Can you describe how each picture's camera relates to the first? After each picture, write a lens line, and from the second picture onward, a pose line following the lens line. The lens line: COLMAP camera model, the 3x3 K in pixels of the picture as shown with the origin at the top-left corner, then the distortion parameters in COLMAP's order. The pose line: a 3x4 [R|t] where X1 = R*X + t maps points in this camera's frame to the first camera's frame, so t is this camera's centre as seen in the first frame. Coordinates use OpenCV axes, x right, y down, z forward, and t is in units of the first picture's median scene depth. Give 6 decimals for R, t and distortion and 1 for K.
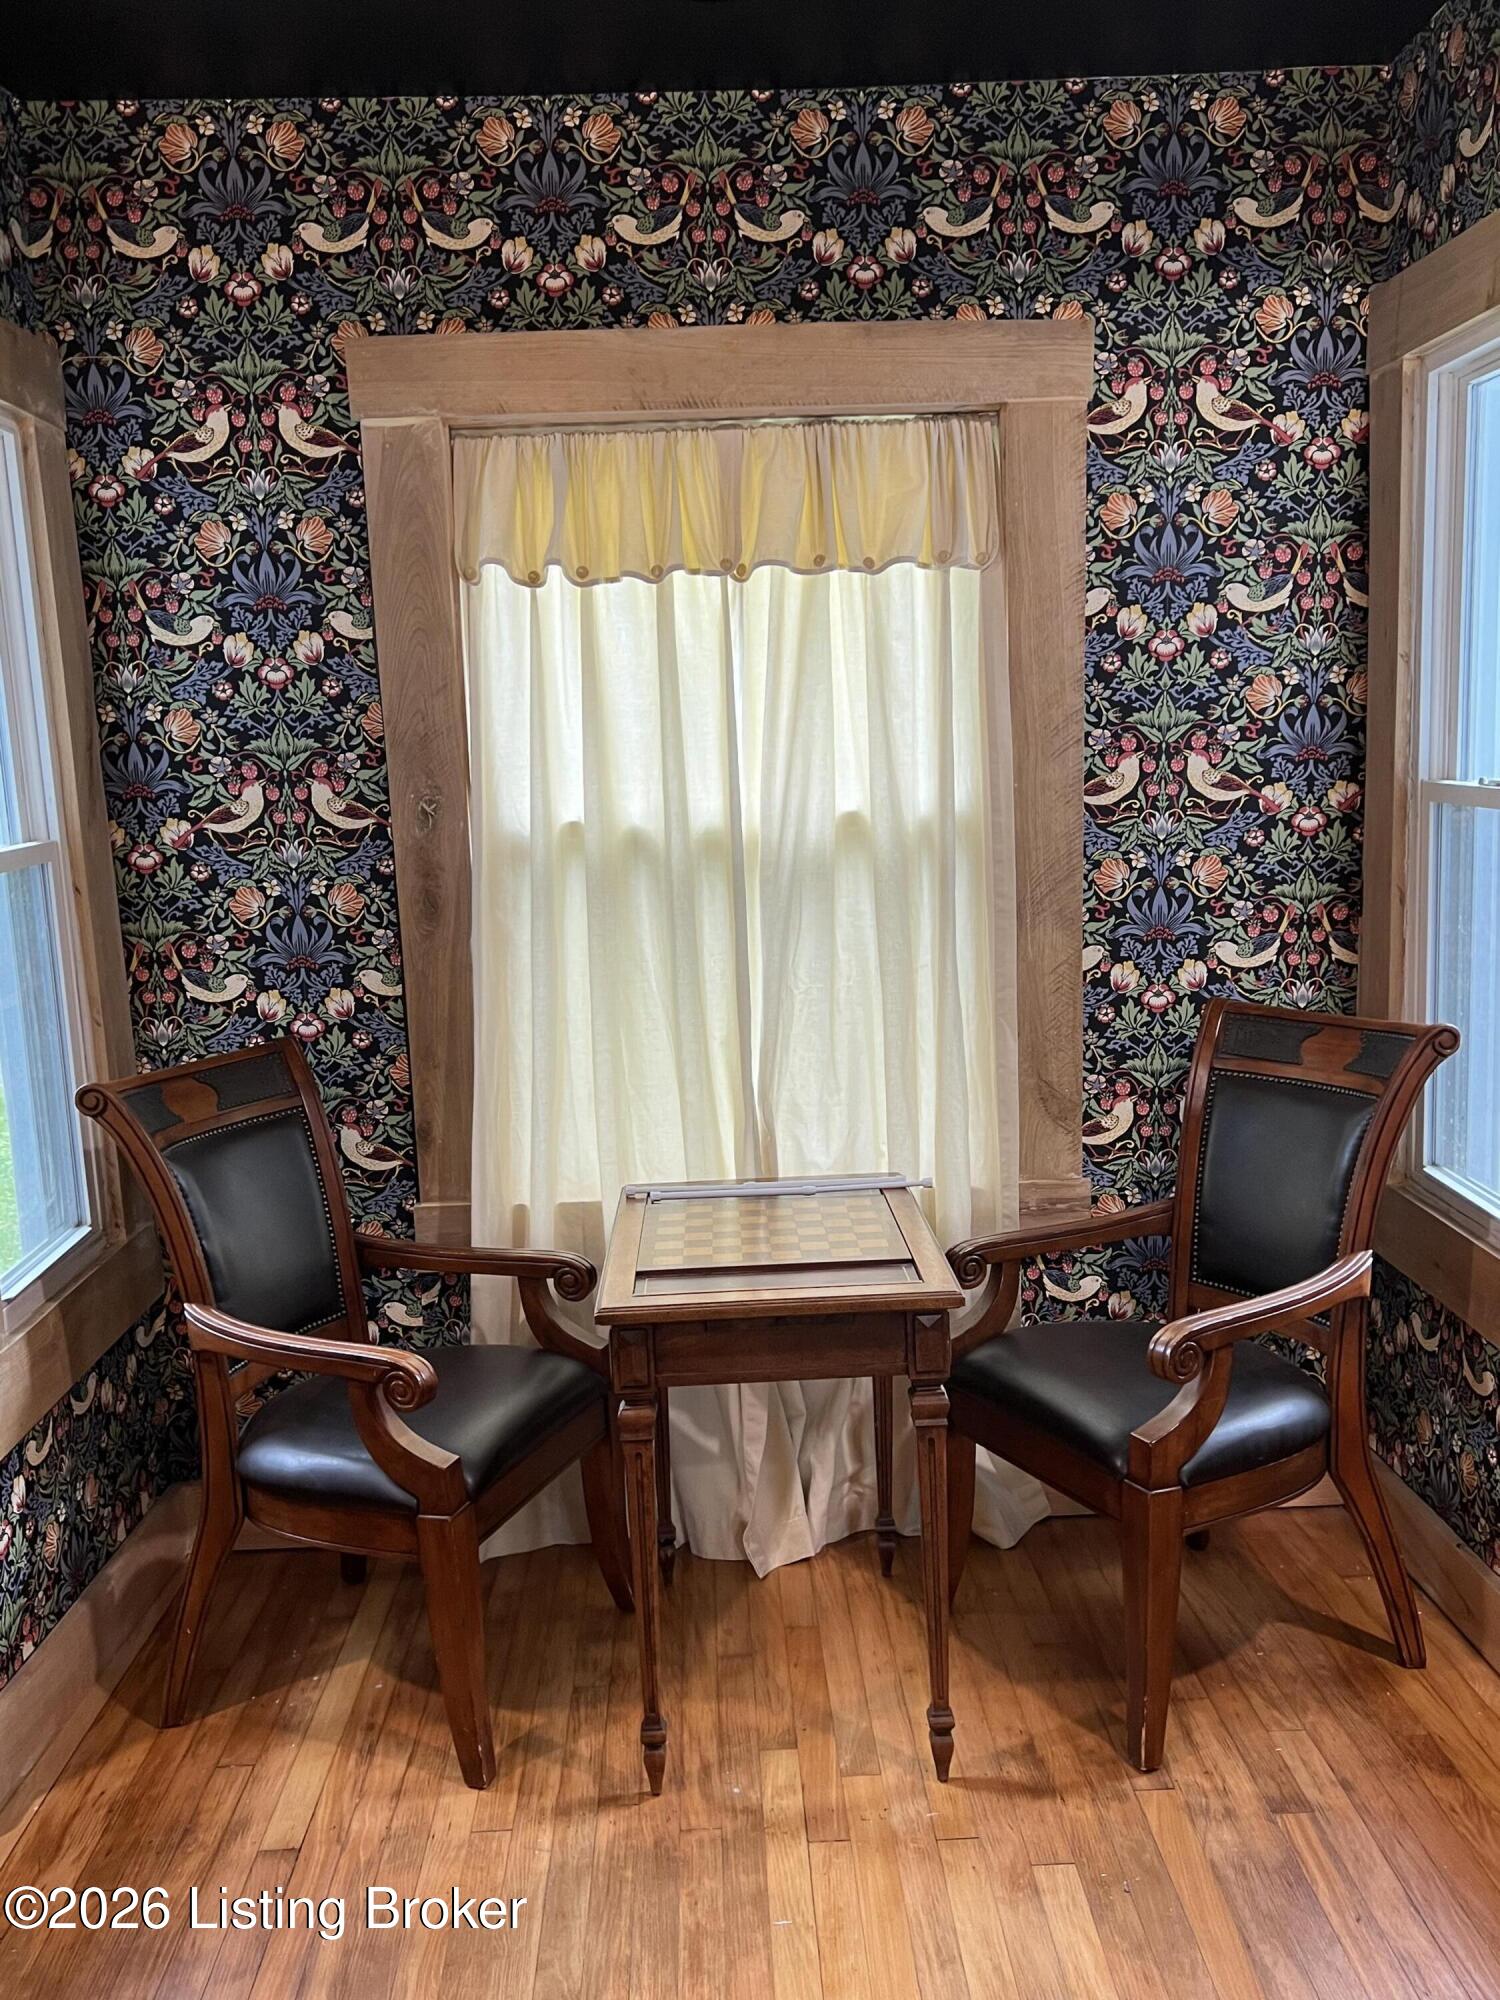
lens RADIAL K [[1627.4, 0, 740.0], [0, 1627.4, 1011.6], [0, 0, 1]] dist [0.028368, -0.034492]
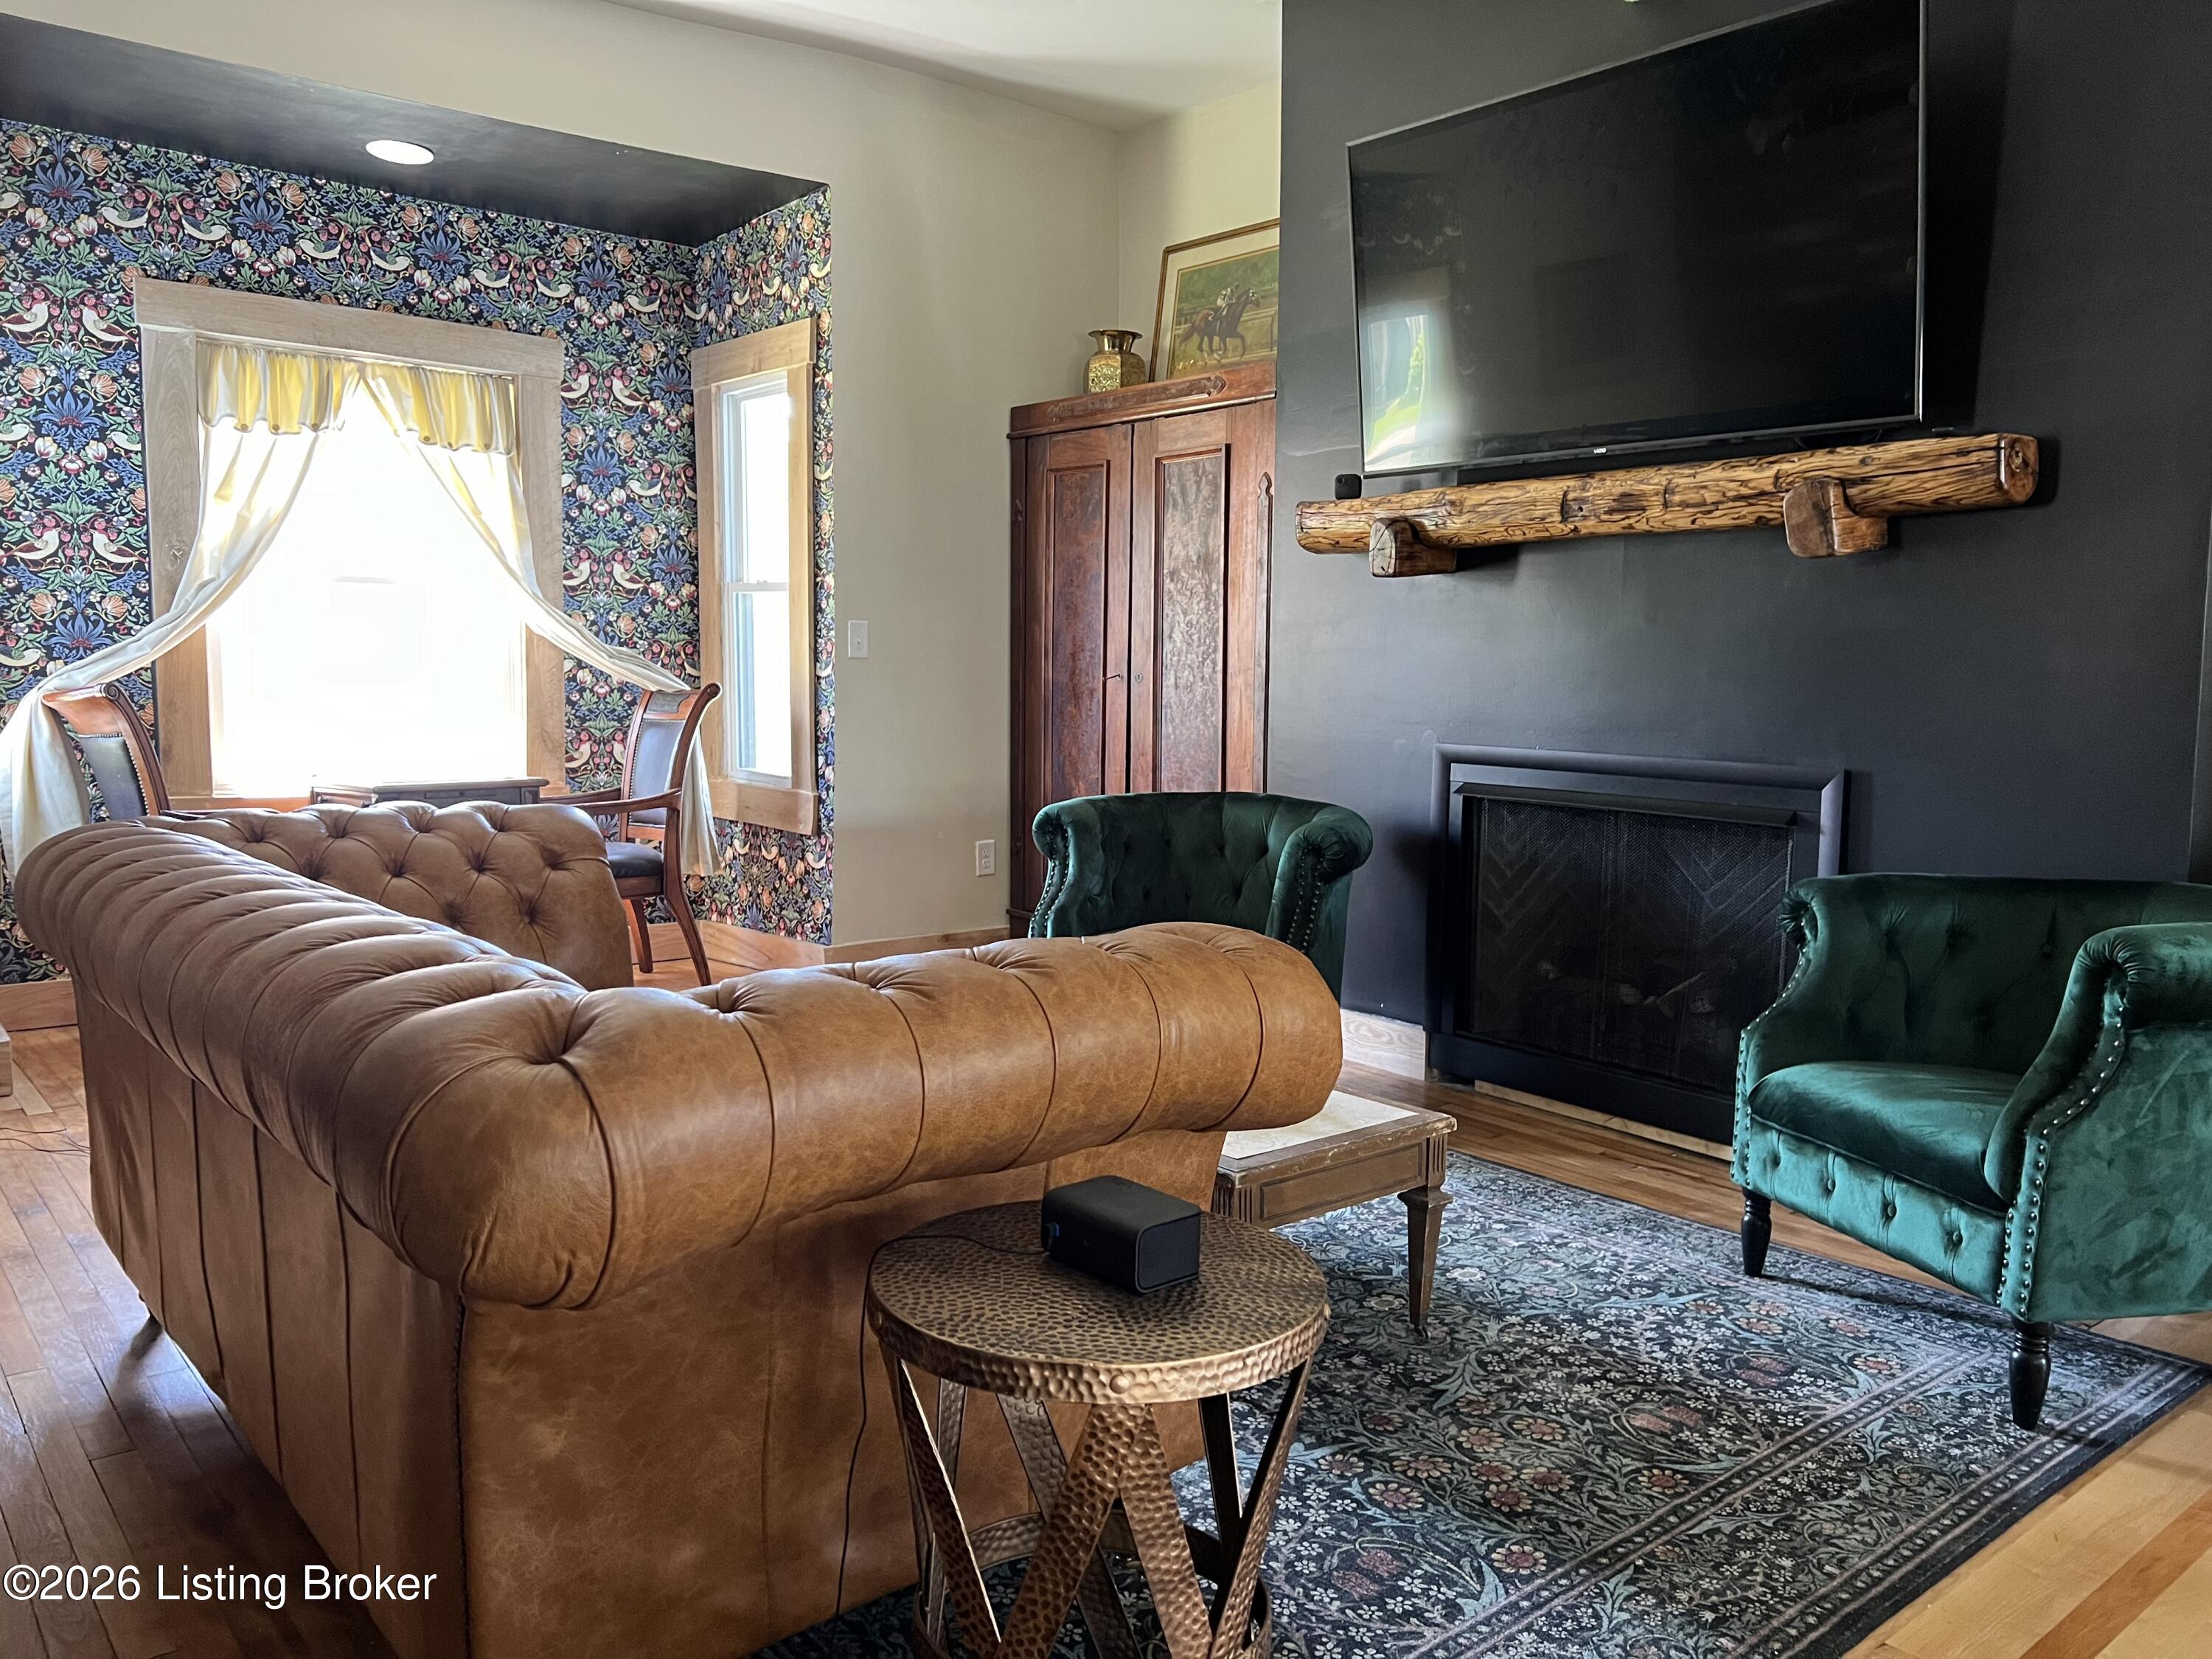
lens RADIAL K [[1676.2, 0, 1100.8], [0, 1676.2, 820.7], [0, 0, 1]] dist [0.060813, -0.062666]
pose [[0.785025, -0.010113, 0.619381, -0.534095], [0.059609, 0.996460, -0.059281, 0.311476], [-0.616589, 0.083458, 0.782849, -0.940232]]
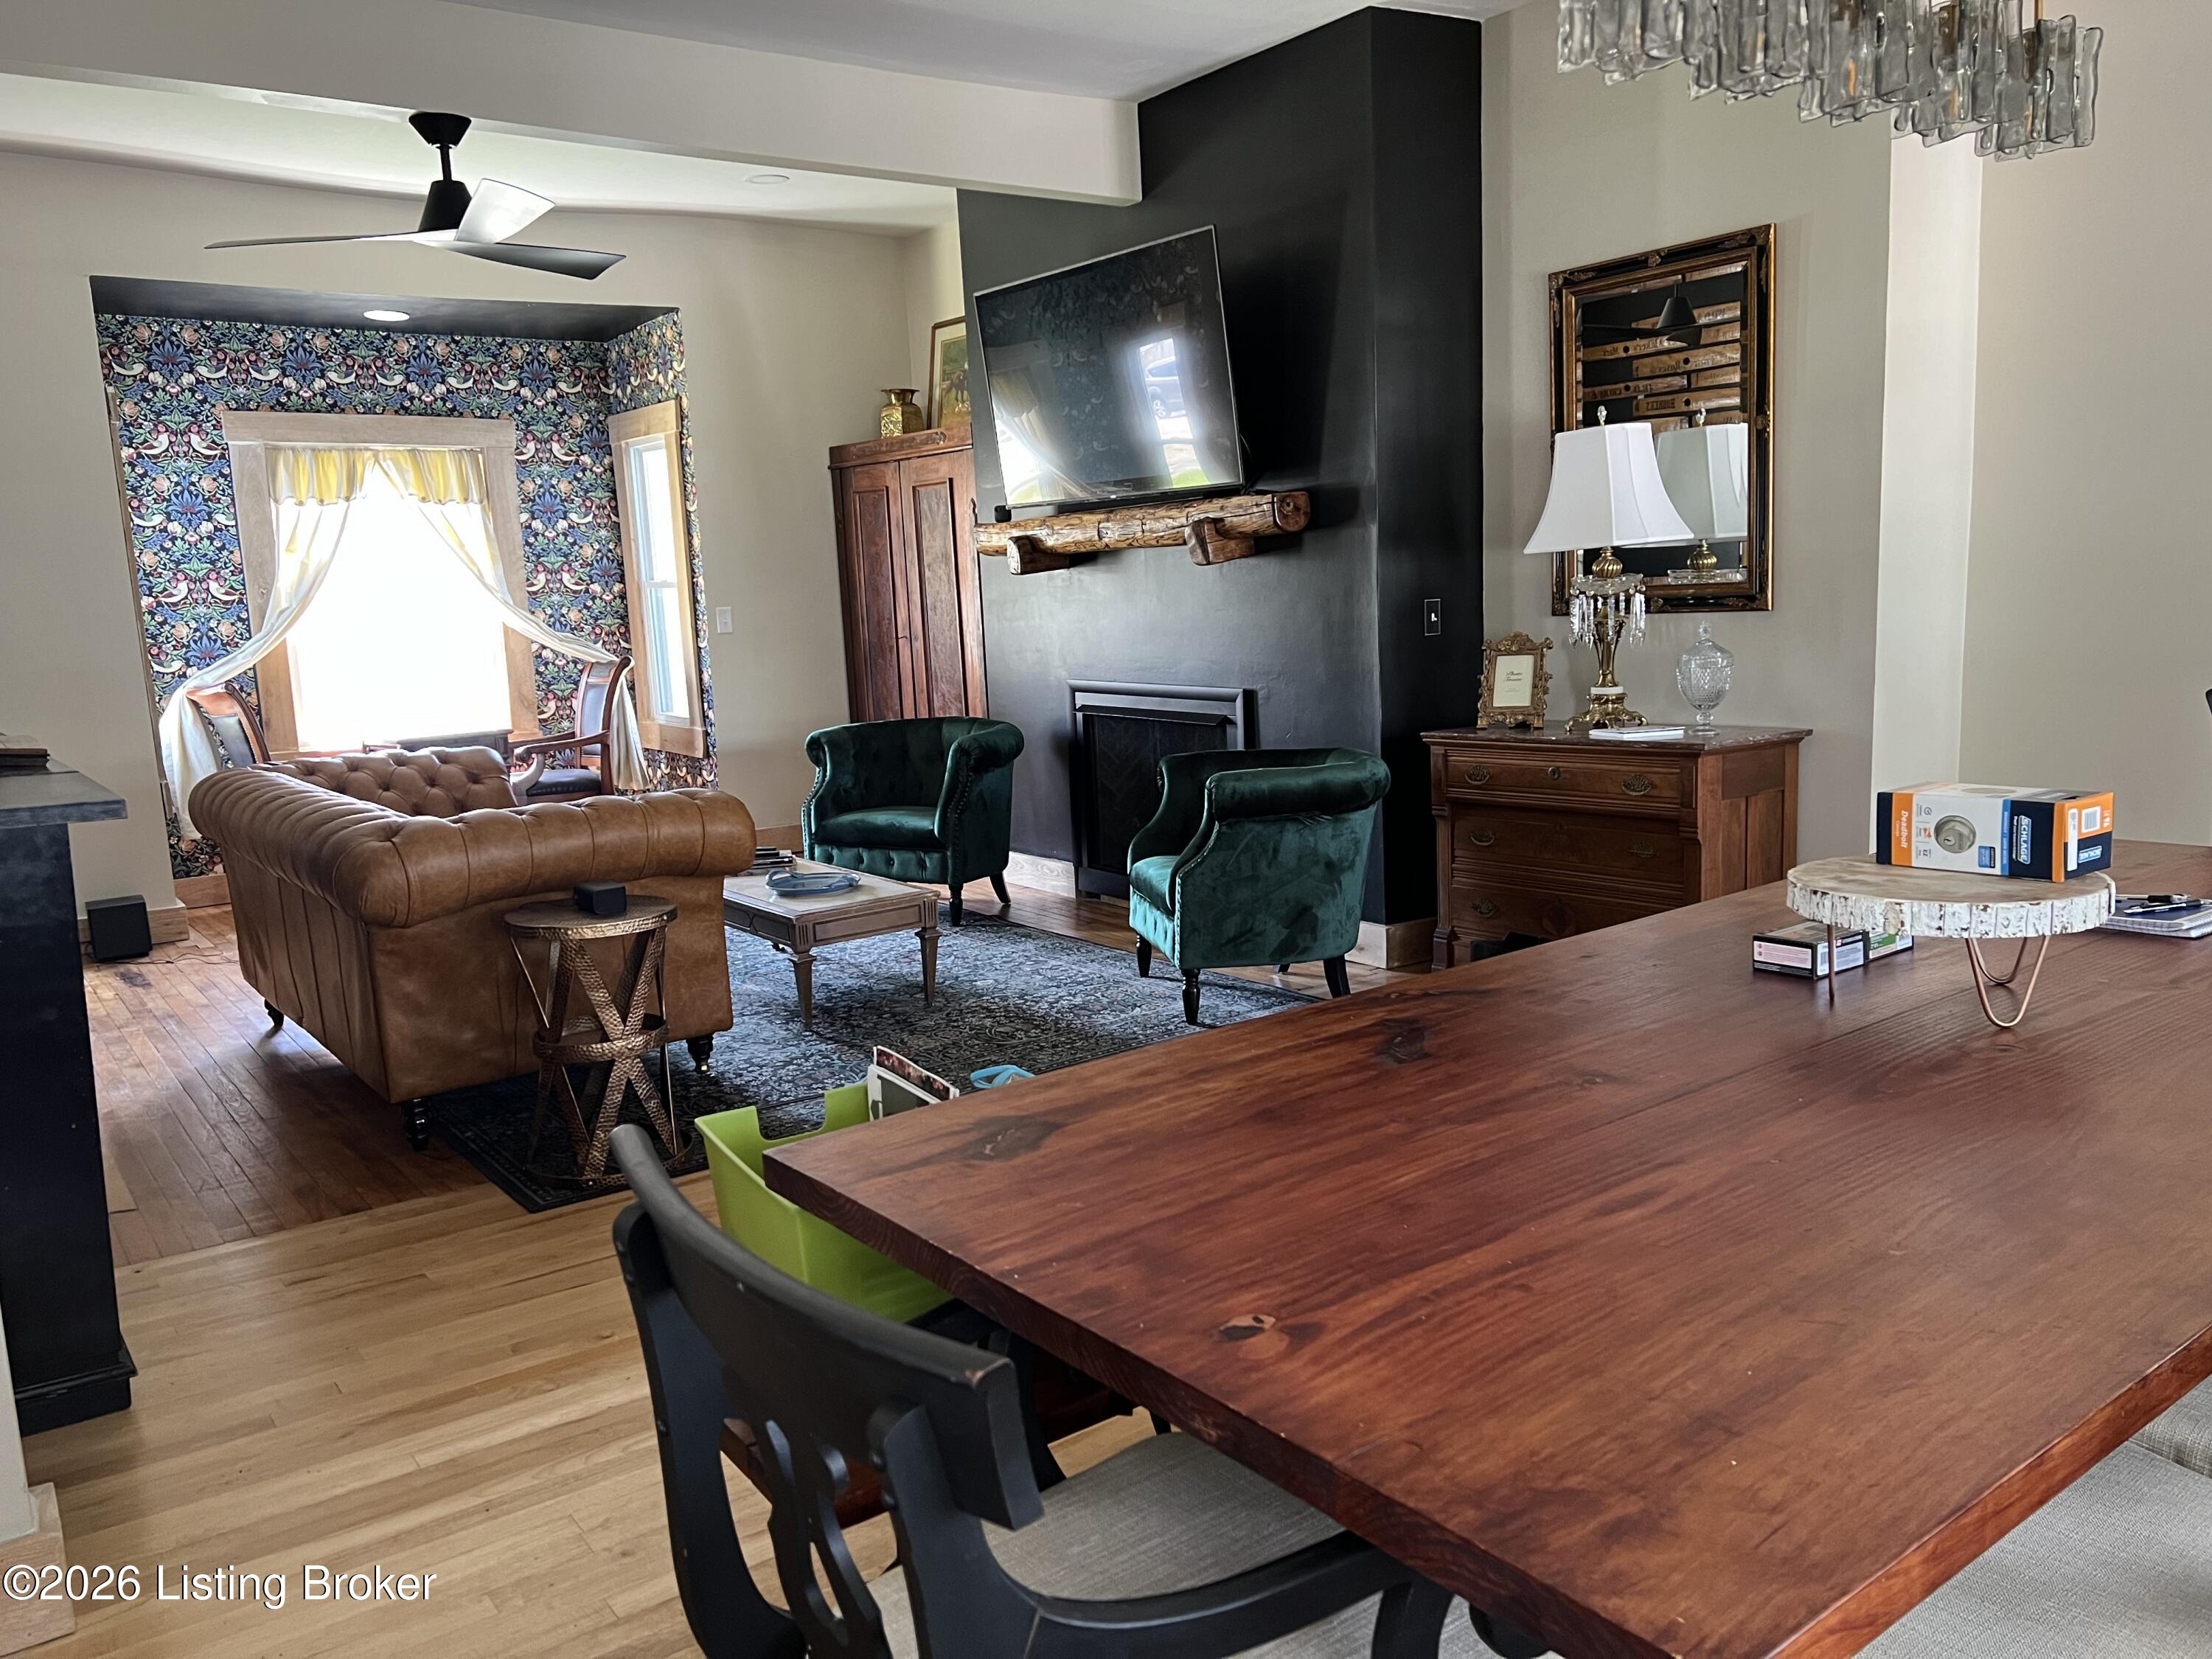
lens RADIAL K [[1676.2, 0, 1101.2], [0, 1676.2, 827.1], [0, 0, 1]] dist [0.060813, -0.062666]
pose [[0.817289, -0.082874, 0.570238, -0.666250], [0.105569, 0.994389, -0.006789, 0.398706], [-0.566476, 0.065749, 0.821452, -1.899314]]
